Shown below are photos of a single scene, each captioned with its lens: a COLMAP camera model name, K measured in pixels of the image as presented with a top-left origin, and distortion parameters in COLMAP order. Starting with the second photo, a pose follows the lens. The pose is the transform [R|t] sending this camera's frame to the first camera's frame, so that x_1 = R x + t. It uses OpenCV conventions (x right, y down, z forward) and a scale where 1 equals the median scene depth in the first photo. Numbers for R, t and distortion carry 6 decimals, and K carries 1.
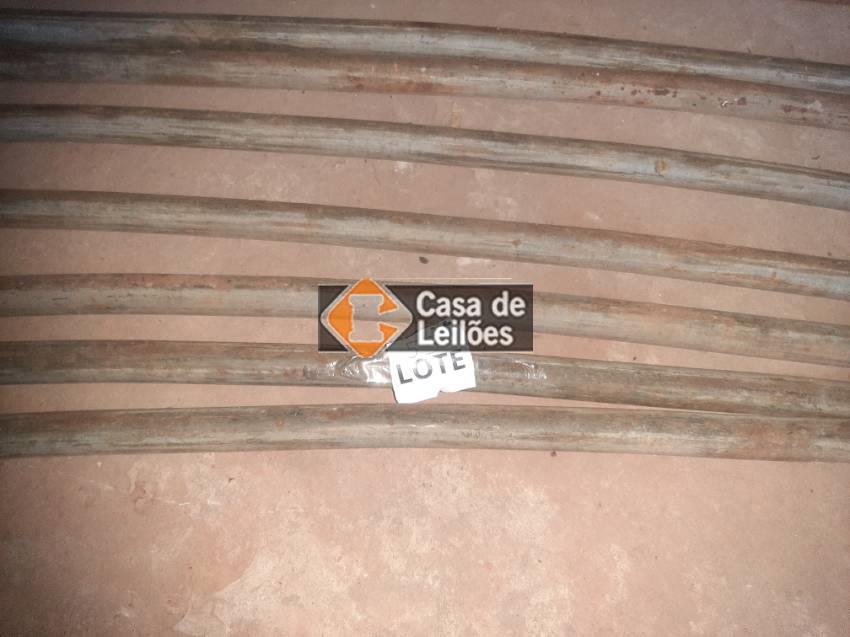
lens RADIAL K [[687.1, 0, 425.0], [0, 687.1, 318.5], [0, 0, 1]] dist [0.031281, -0.097990]
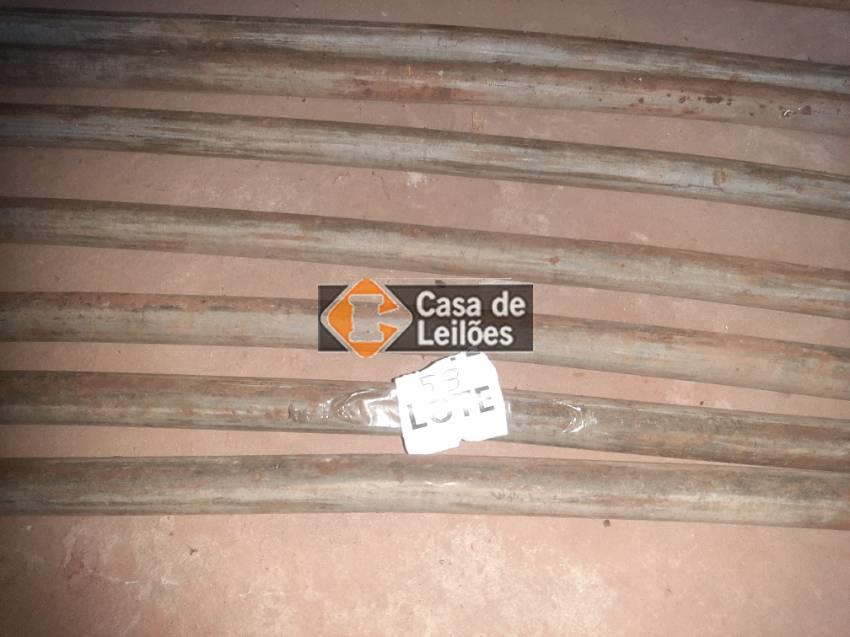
lens RADIAL K [[687.1, 0, 425.0], [0, 687.1, 318.5], [0, 0, 1]] dist [0.031281, -0.097990]
pose [[0.999926, 0.009257, -0.007929, -0.014593], [-0.009985, 0.995203, -0.097324, 0.041191], [0.006990, 0.097396, 0.995221, 0.184741]]
